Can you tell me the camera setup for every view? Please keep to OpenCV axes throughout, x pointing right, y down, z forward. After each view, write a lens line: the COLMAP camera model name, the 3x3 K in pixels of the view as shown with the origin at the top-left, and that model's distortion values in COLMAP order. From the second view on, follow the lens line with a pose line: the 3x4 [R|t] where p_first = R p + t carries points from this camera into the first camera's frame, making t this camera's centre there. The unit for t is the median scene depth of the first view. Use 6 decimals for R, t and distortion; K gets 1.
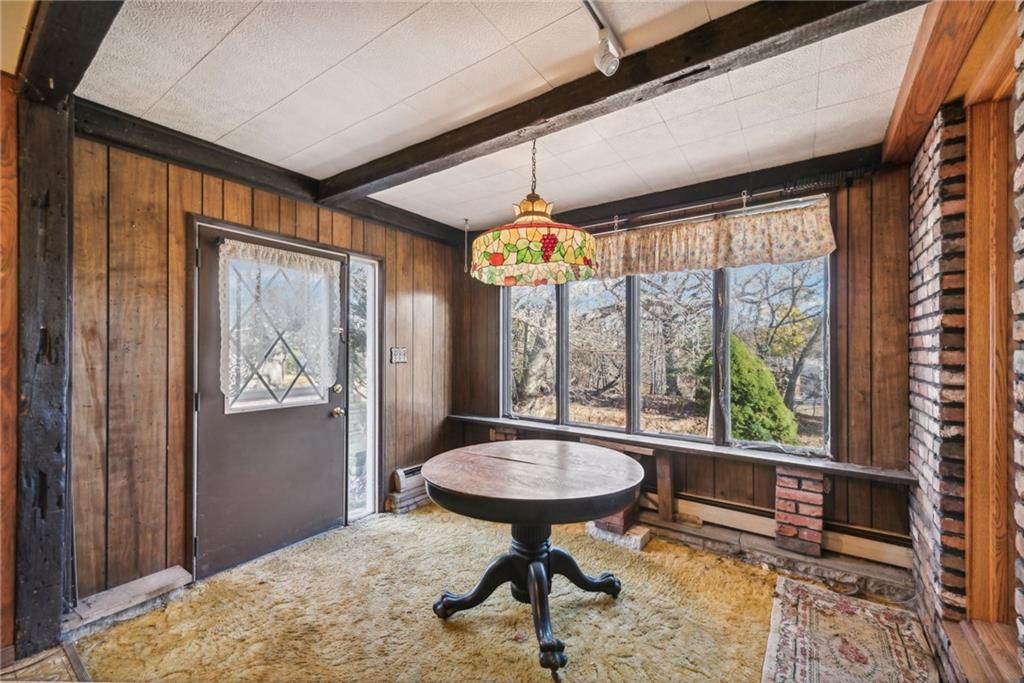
lens RADIAL K [[413.1, 0, 503.3], [0, 413.1, 344.9], [0, 0, 1]] dist [0.013875, -0.001407]
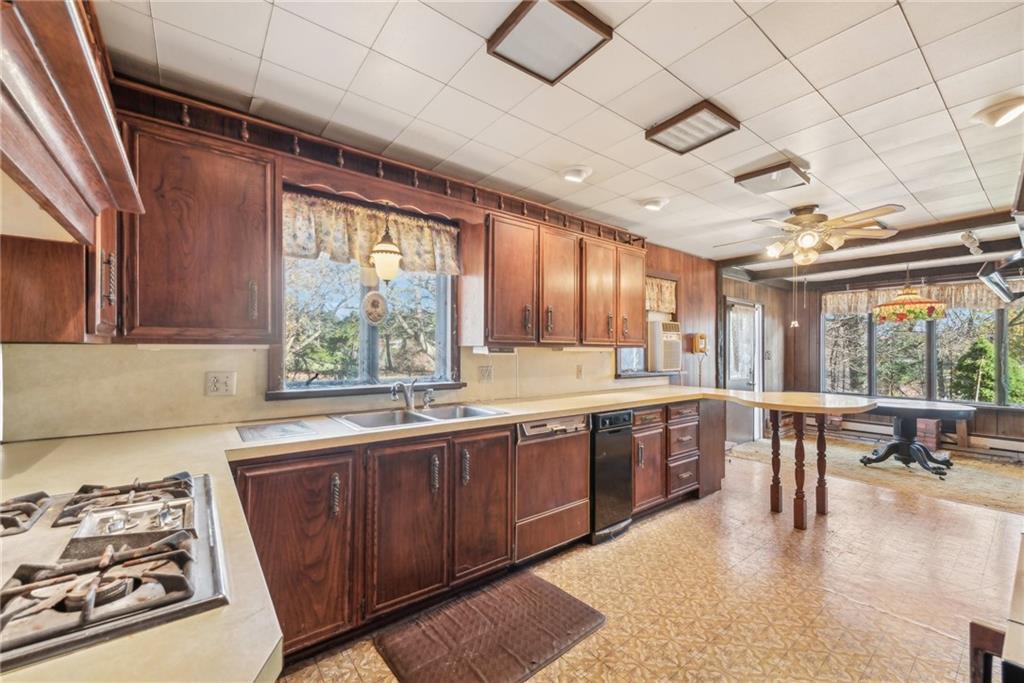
lens RADIAL K [[413.1, 0, 517.0], [0, 413.1, 346.1], [0, 0, 1]] dist [0.013875, -0.001407]
pose [[0.965826, 0.004042, -0.259158, -1.032156], [-0.003615, 0.999991, 0.002124, -0.017193], [0.259164, -0.001115, 0.965833, -1.297042]]
